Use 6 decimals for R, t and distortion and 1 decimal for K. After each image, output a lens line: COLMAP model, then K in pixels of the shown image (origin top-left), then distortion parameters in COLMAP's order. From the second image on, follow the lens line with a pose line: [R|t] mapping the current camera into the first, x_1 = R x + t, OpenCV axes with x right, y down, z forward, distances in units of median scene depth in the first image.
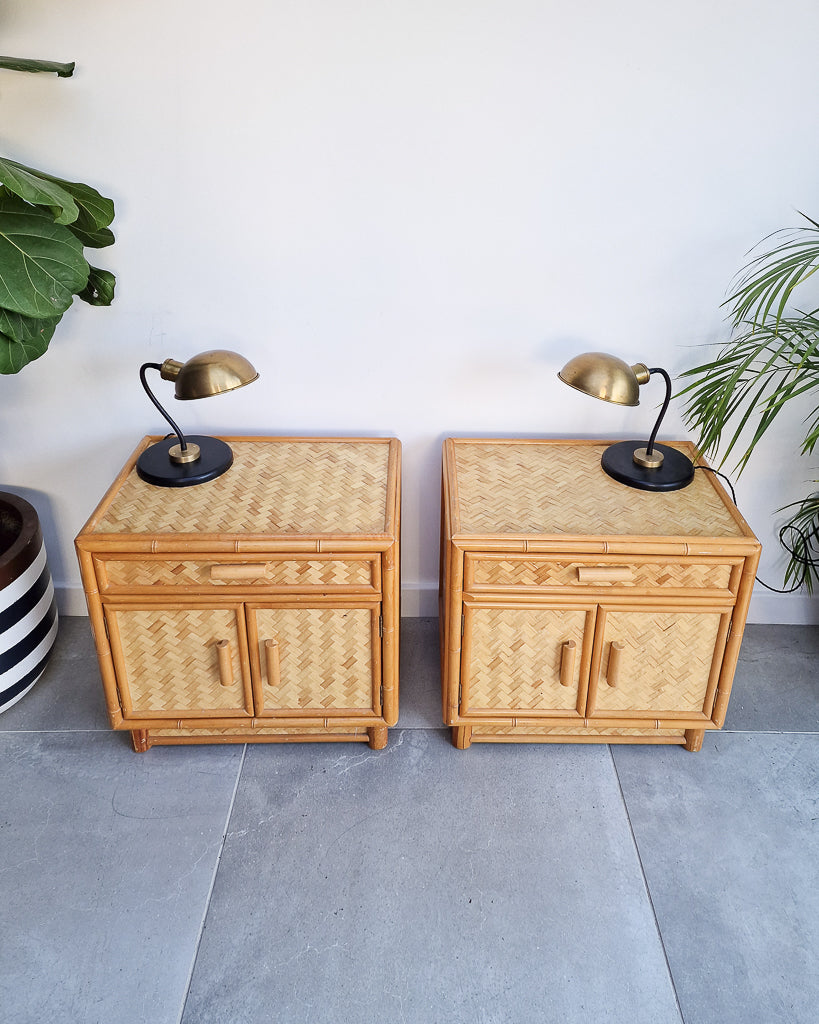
lens RADIAL K [[764.2, 0, 440.1], [0, 764.2, 382.8], [0, 0, 1]] dist [0.055427, -0.028718]
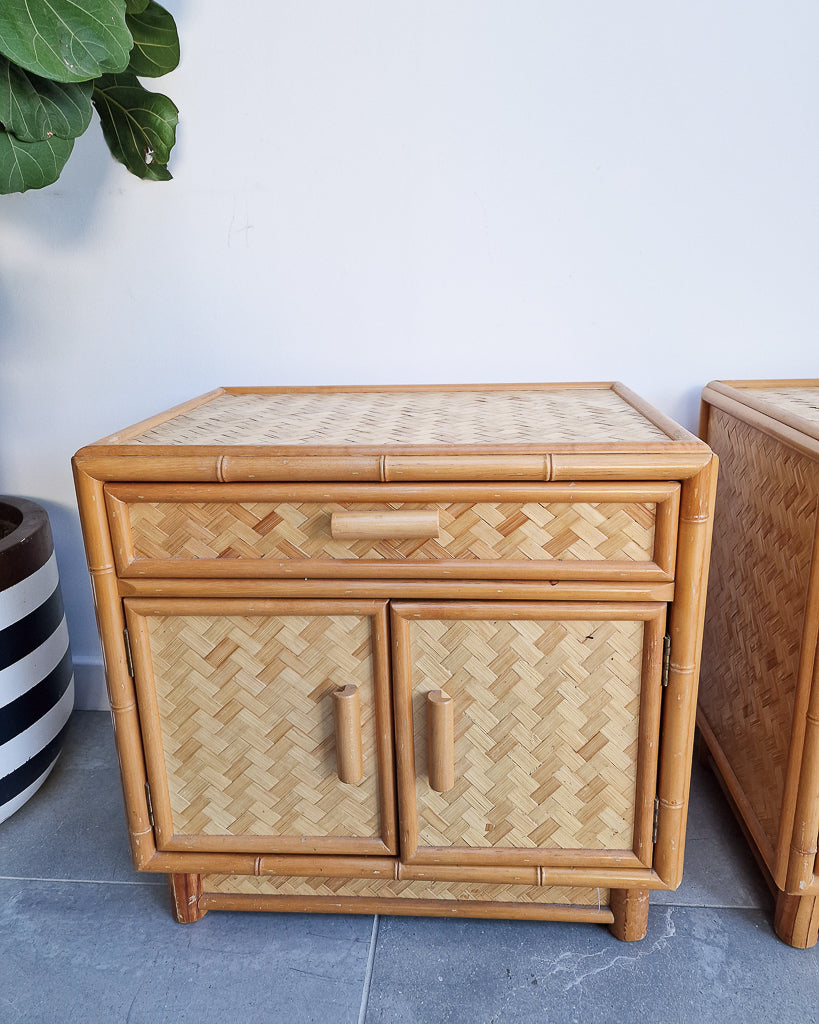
lens RADIAL K [[722.0, 0, 425.7], [0, 722.0, 485.1], [0, 0, 1]] dist [0.074000, -0.063421]
pose [[0.994524, -0.017615, -0.103012, -0.175884], [0.002505, 0.989426, -0.145014, 0.270236], [0.104477, 0.143961, 0.984053, 0.509522]]
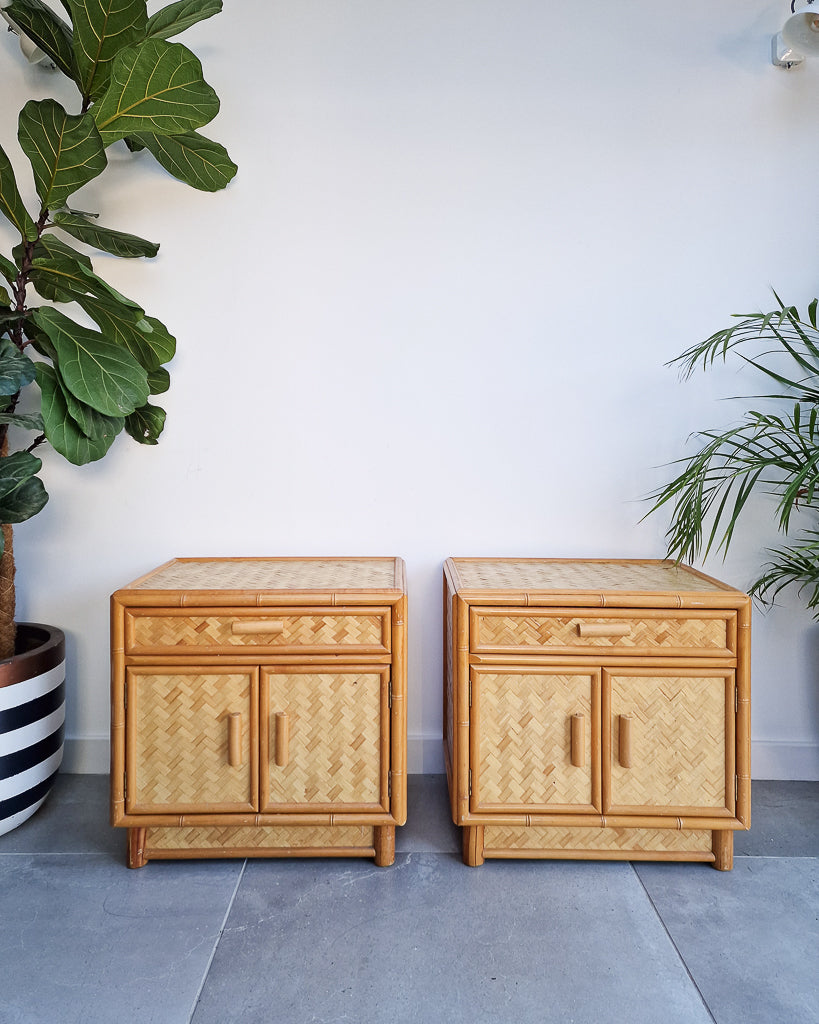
lens RADIAL K [[722.0, 0, 405.1], [0, 722.0, 465.1], [0, 0, 1]] dist [0.074000, -0.063421]
pose [[0.999637, -0.019610, -0.018482, -0.032784], [0.011183, 0.925920, -0.377554, 0.394839], [0.024516, 0.377210, 0.925803, -0.010163]]
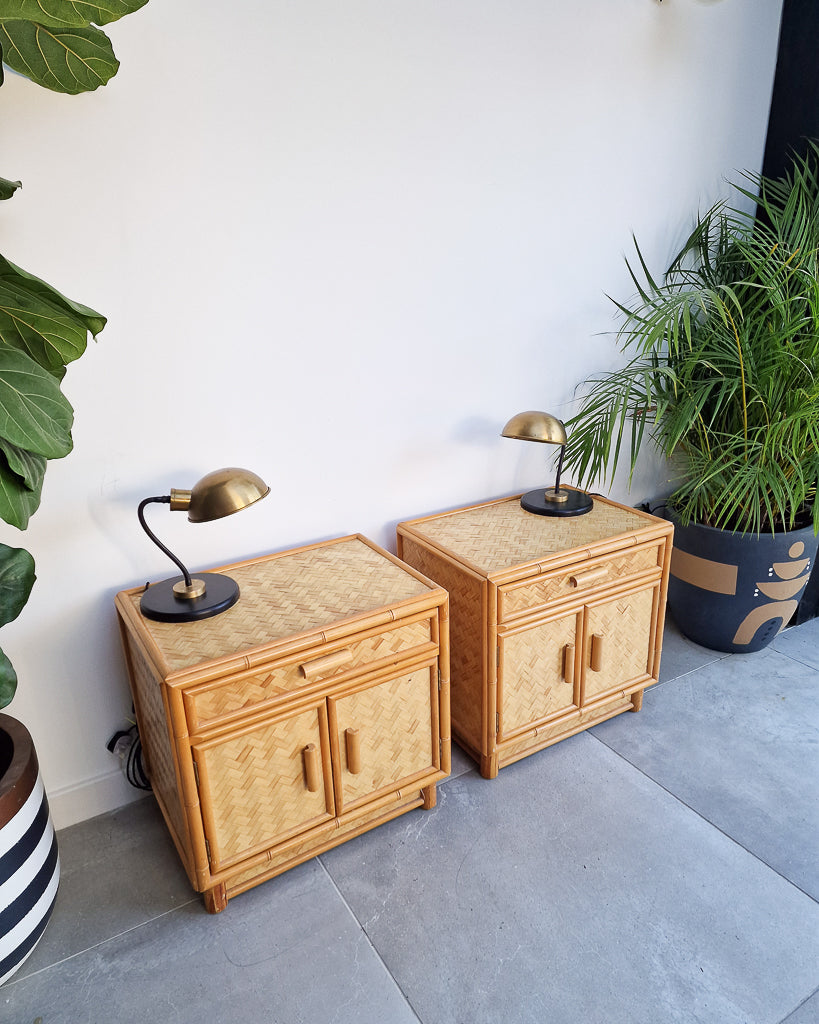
lens RADIAL K [[722.0, 0, 419.9], [0, 722.0, 515.8], [0, 0, 1]] dist [0.074000, -0.063421]
pose [[0.860196, -0.220363, 0.459894, -0.521824], [0.247372, 0.968919, 0.001577, 0.078741], [-0.445948, 0.112409, 0.887972, 0.058827]]
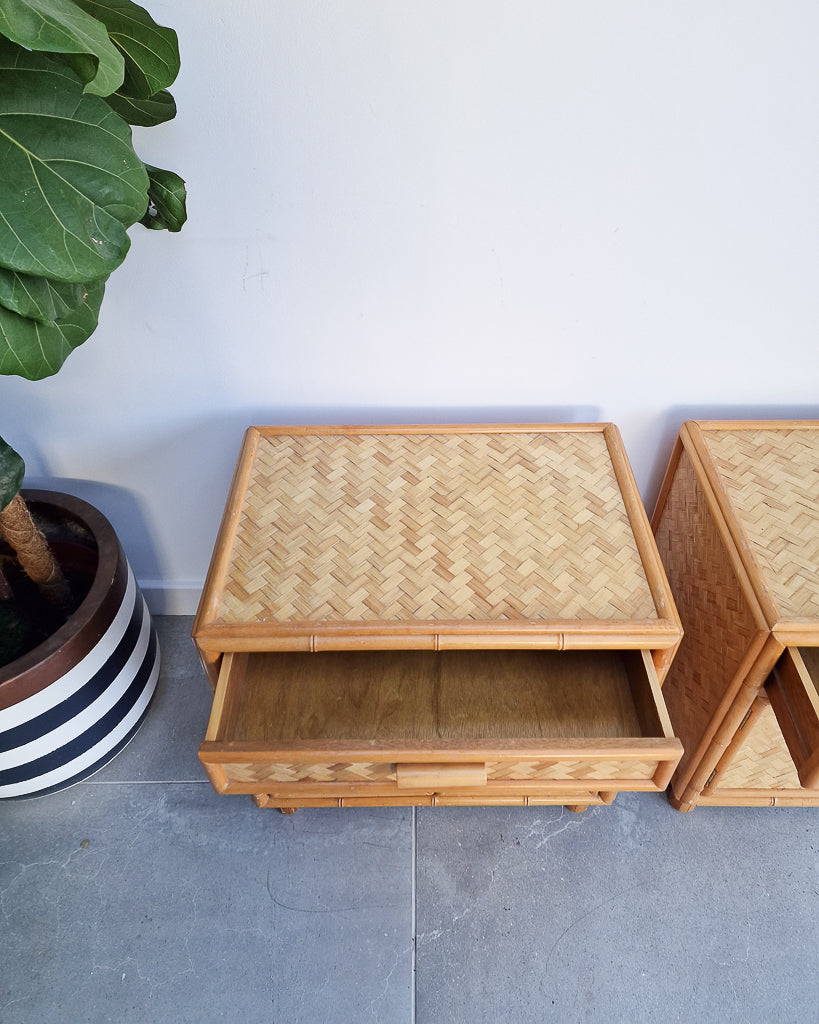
lens RADIAL K [[722.0, 0, 424.3], [0, 722.0, 483.6], [0, 0, 1]] dist [0.074000, -0.063421]
pose [[0.999490, -0.002458, -0.031823, -0.236696], [0.012899, 0.943096, 0.332269, -0.110784], [0.029195, -0.332511, 0.942647, 0.431054]]
